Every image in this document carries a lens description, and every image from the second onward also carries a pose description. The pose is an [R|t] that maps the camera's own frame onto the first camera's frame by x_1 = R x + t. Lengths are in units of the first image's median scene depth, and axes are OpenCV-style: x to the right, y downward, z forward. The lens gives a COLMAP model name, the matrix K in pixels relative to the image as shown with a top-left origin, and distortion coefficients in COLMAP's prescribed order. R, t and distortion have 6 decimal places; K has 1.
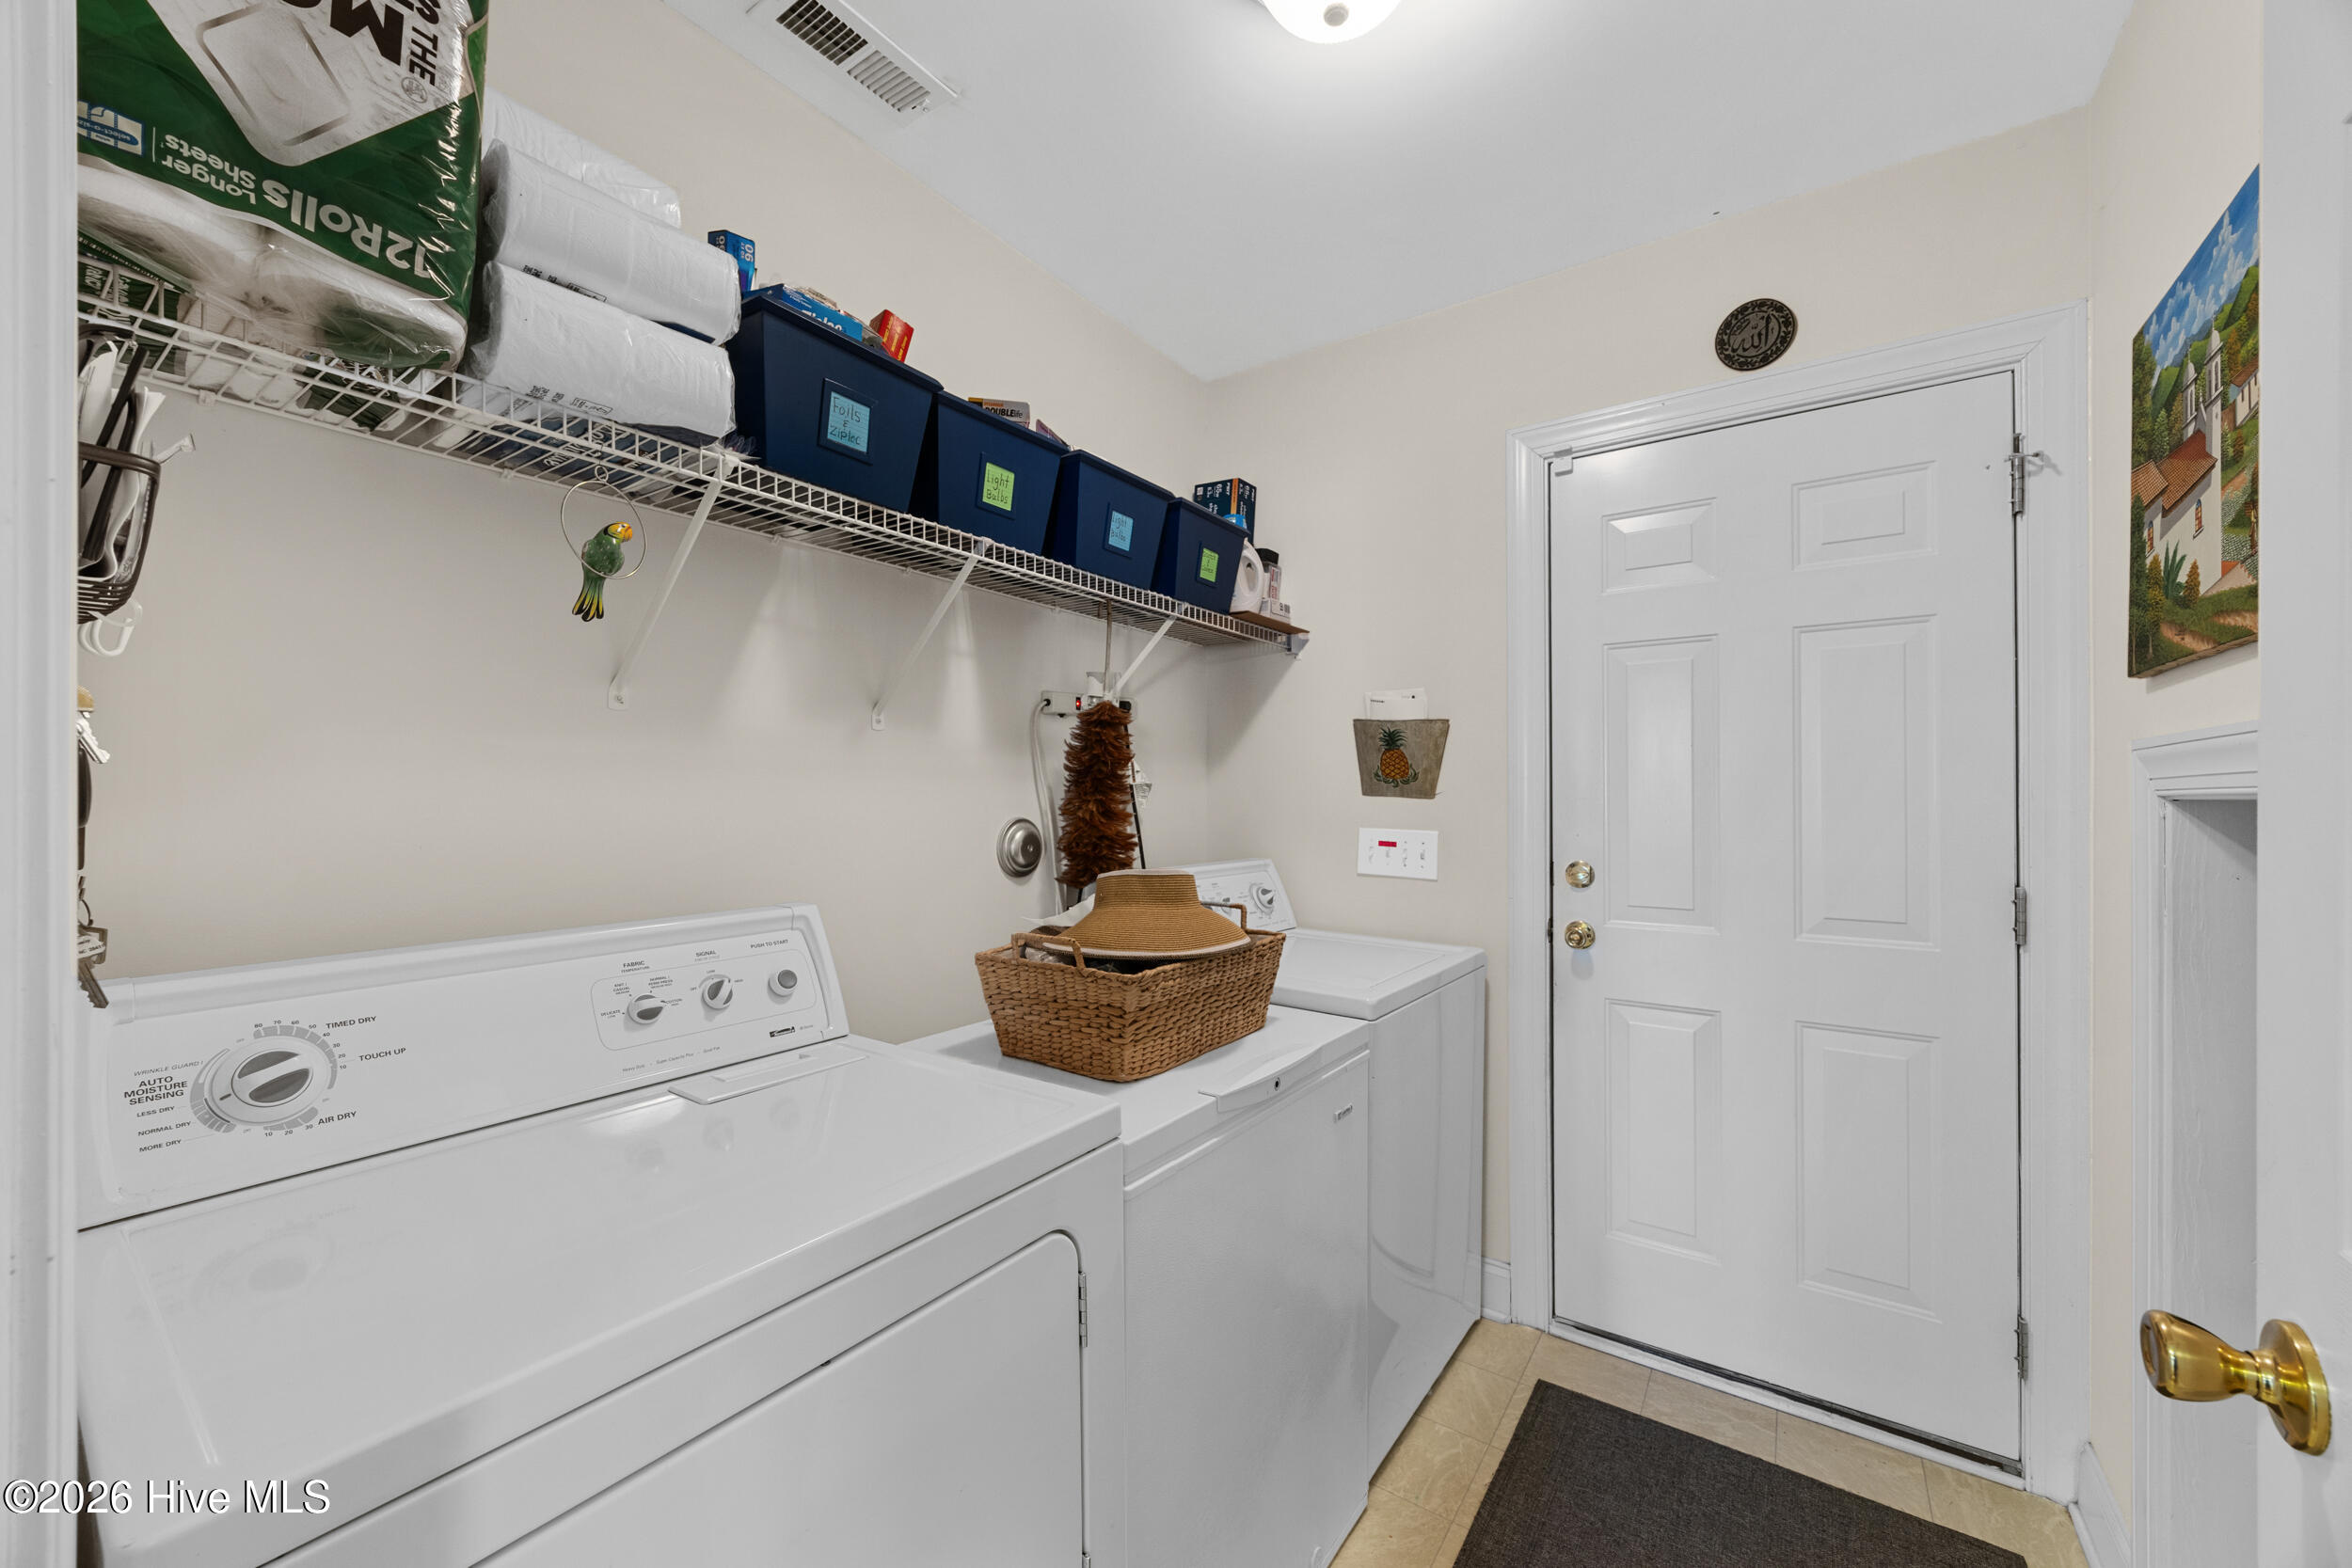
lens RADIAL K [[895.4, 0, 1172.3], [0, 895.4, 786.8], [0, 0, 1]] dist [-0.001088, 0.000114]
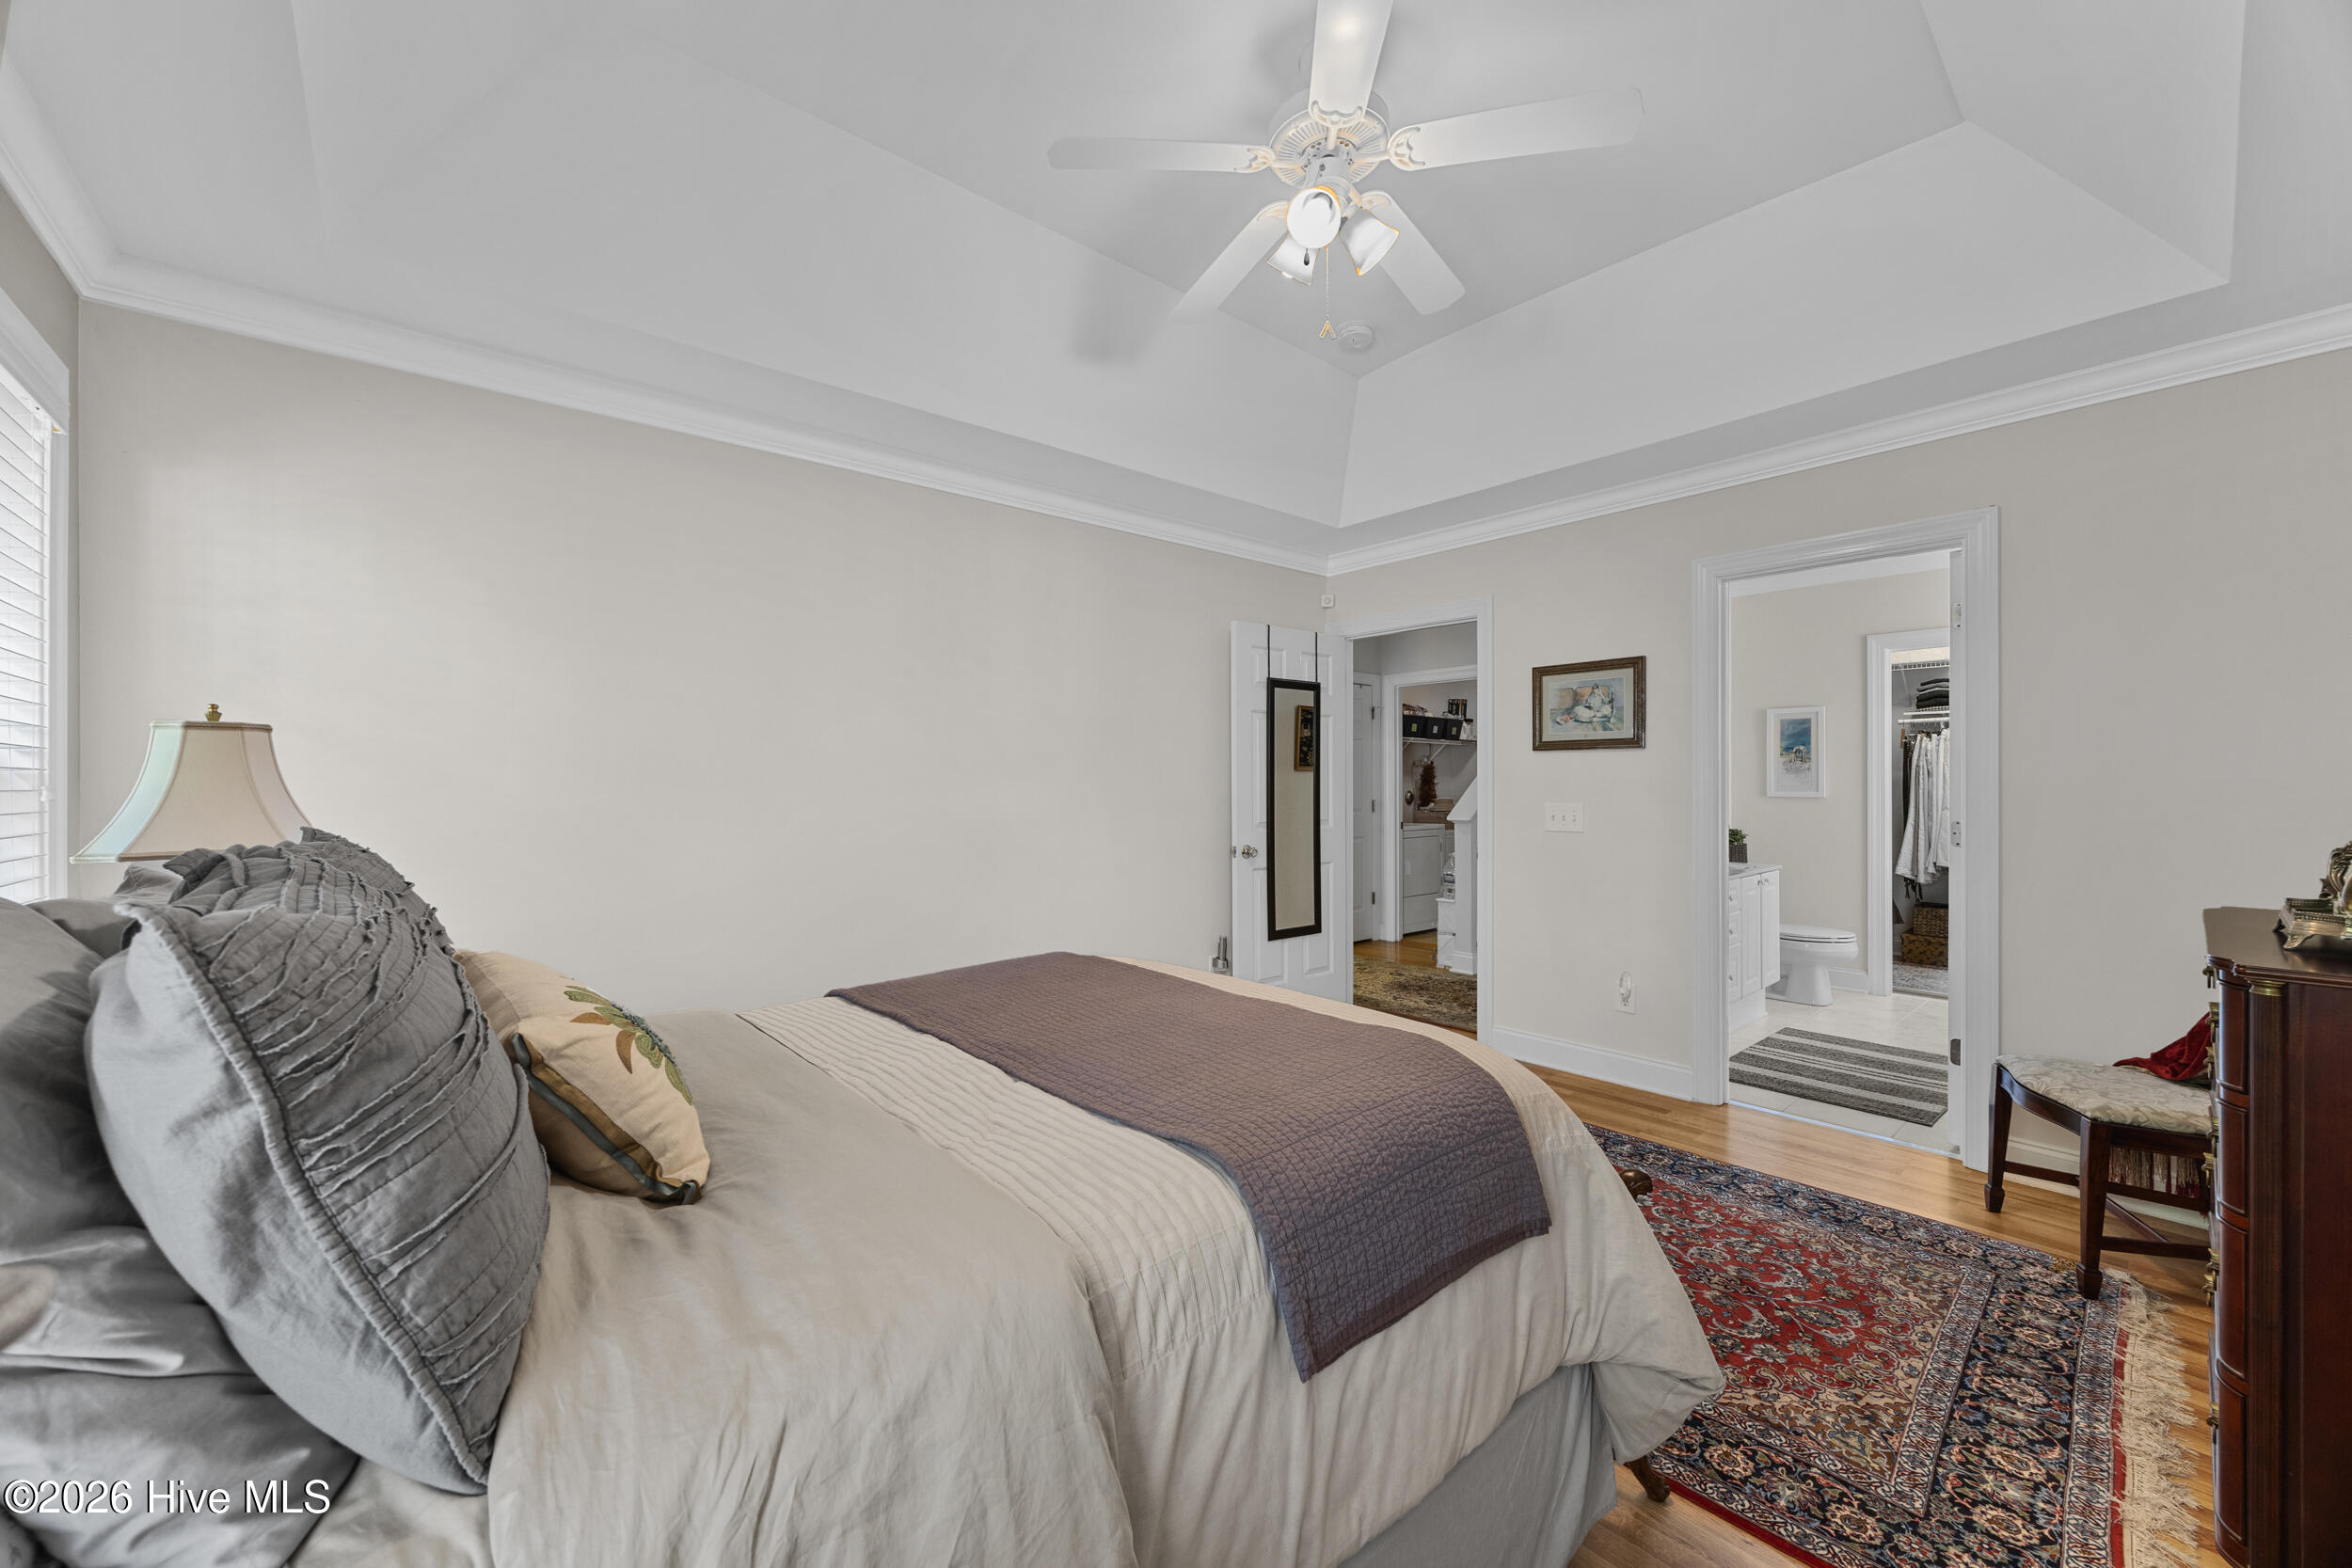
lens RADIAL K [[895.4, 0, 1172.3], [0, 895.4, 786.8], [0, 0, 1]] dist [-0.001088, 0.000114]
pose [[0.968909, -0.008978, -0.247255, -0.194576], [0.009356, 0.999956, 0.000356, 0.004359], [0.247241, -0.002658, 0.968950, -3.247699]]
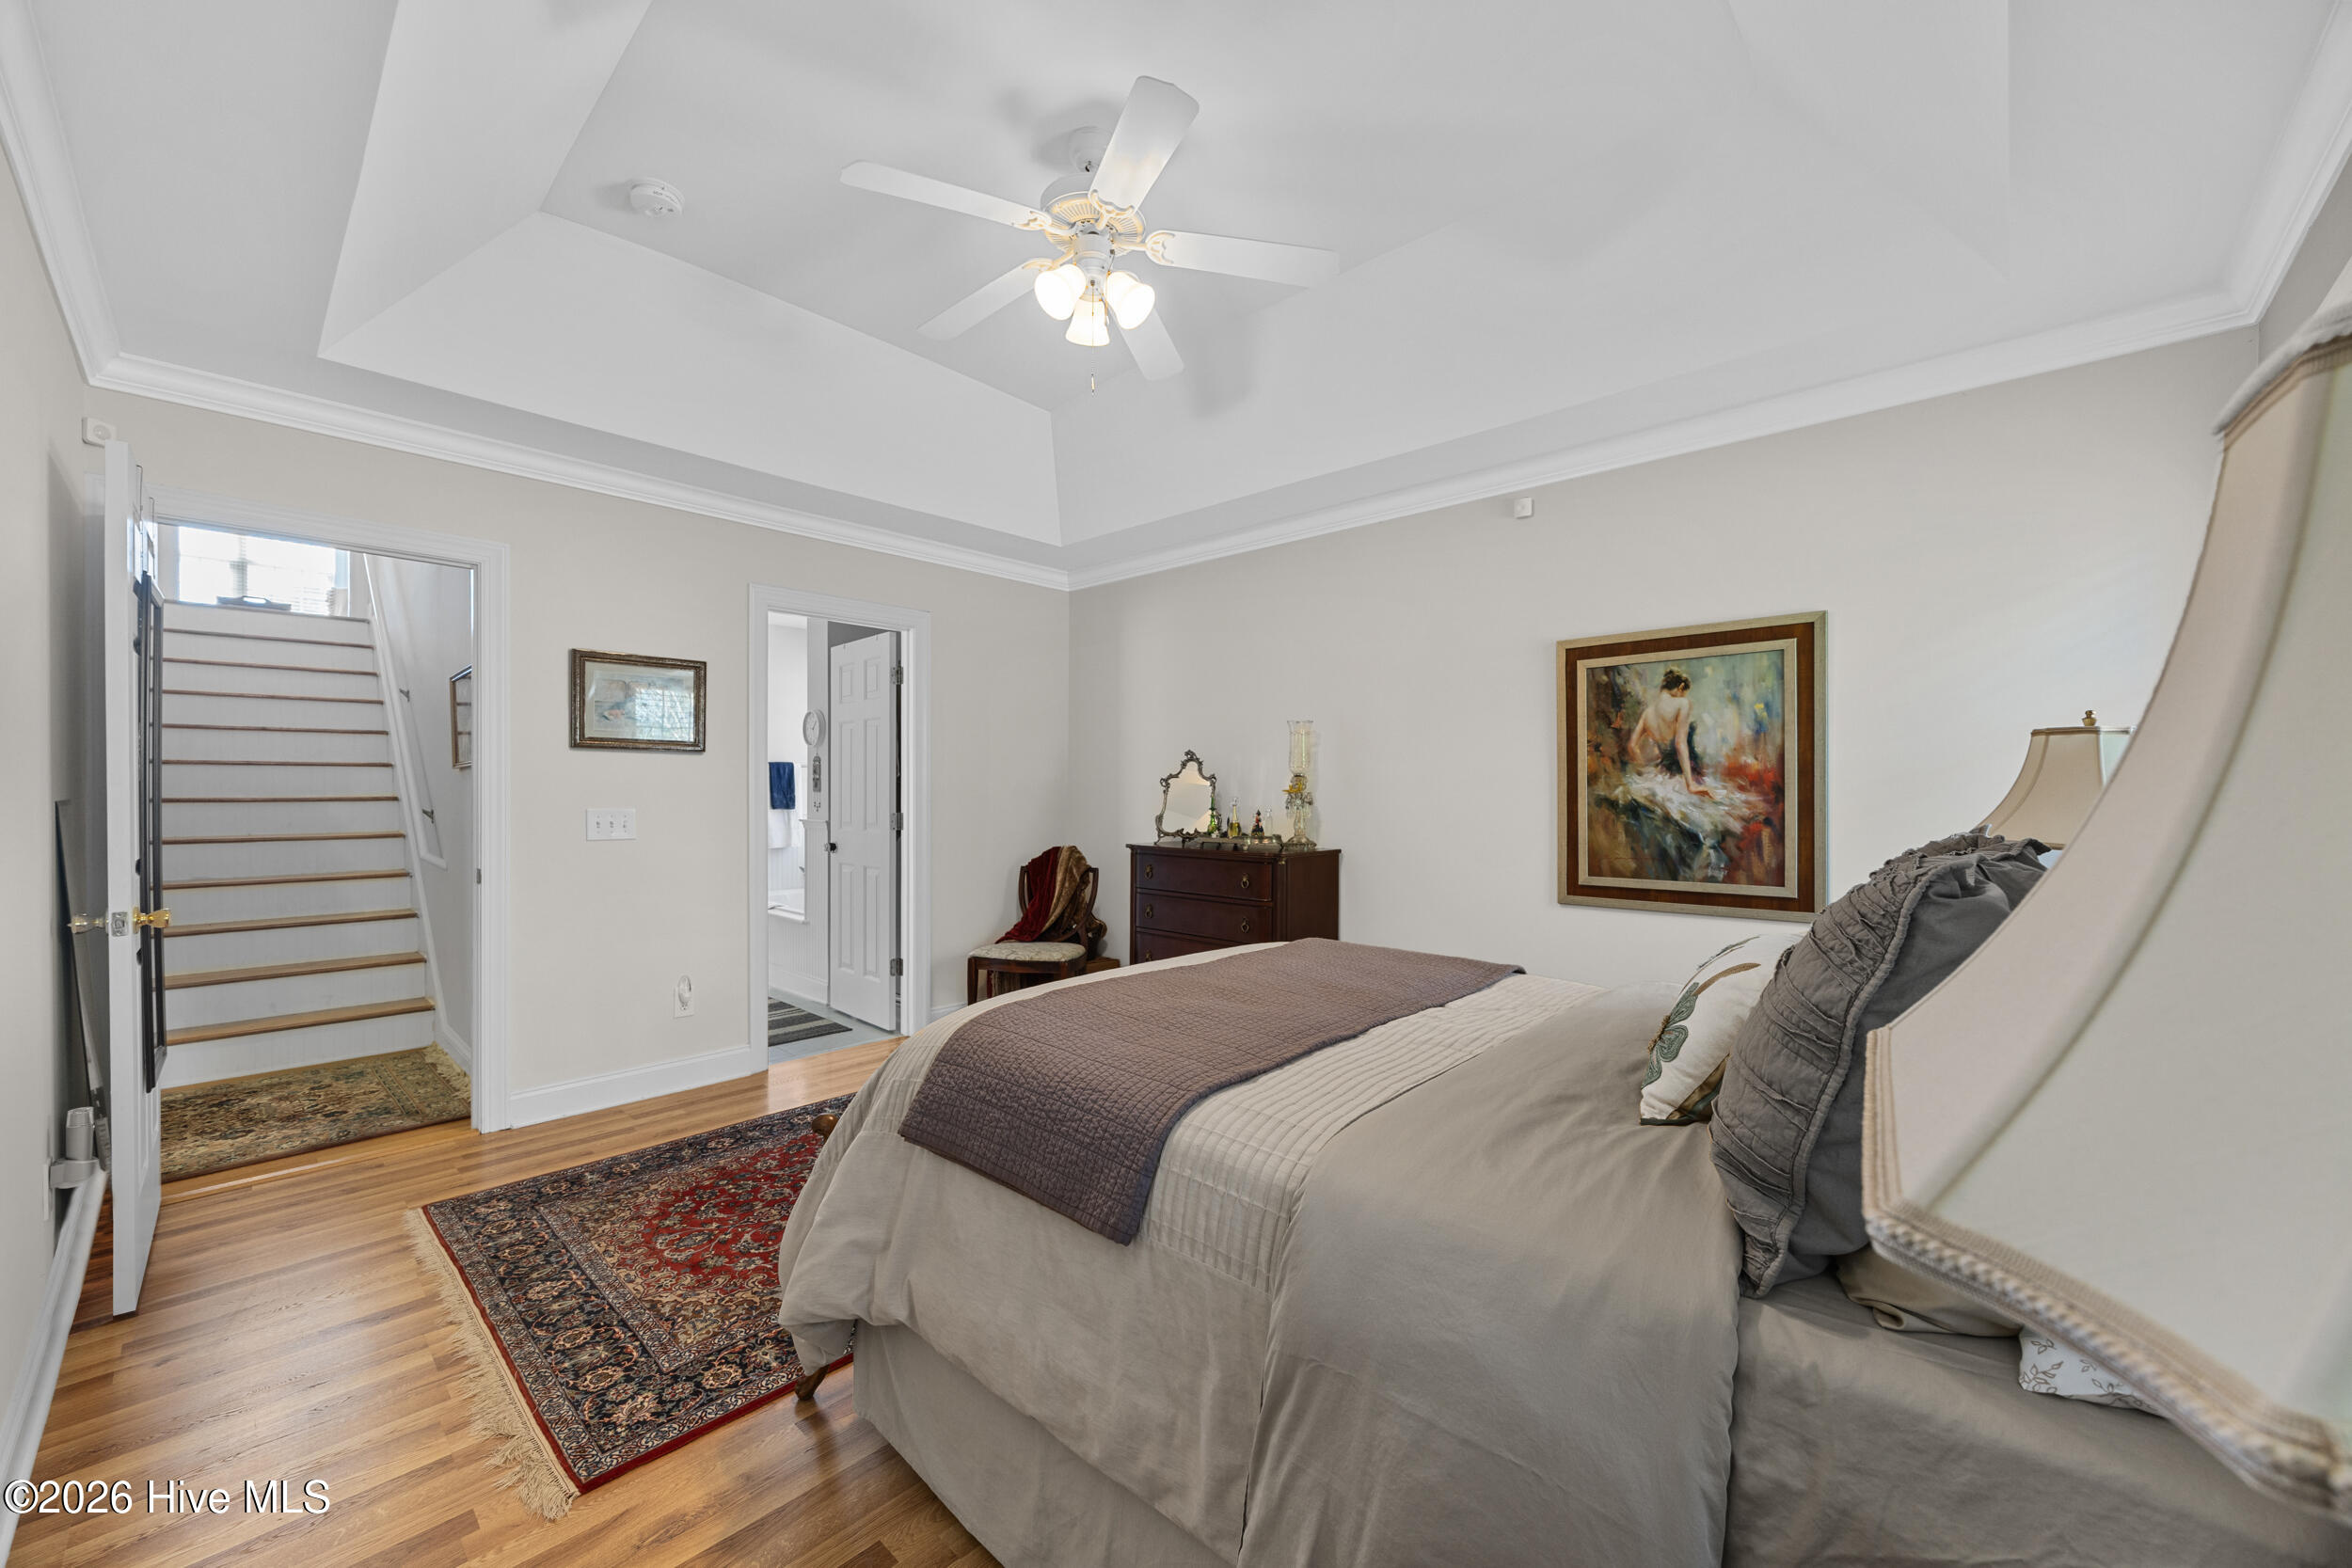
lens RADIAL K [[895.4, 0, 1172.3], [0, 895.4, 786.8], [0, 0, 1]] dist [-0.001088, 0.000114]
pose [[0.149778, -0.008862, 0.988680, -1.301980], [0.000342, 0.999960, 0.008911, -0.007398], [-0.988720, -0.000996, 0.149775, -2.562175]]
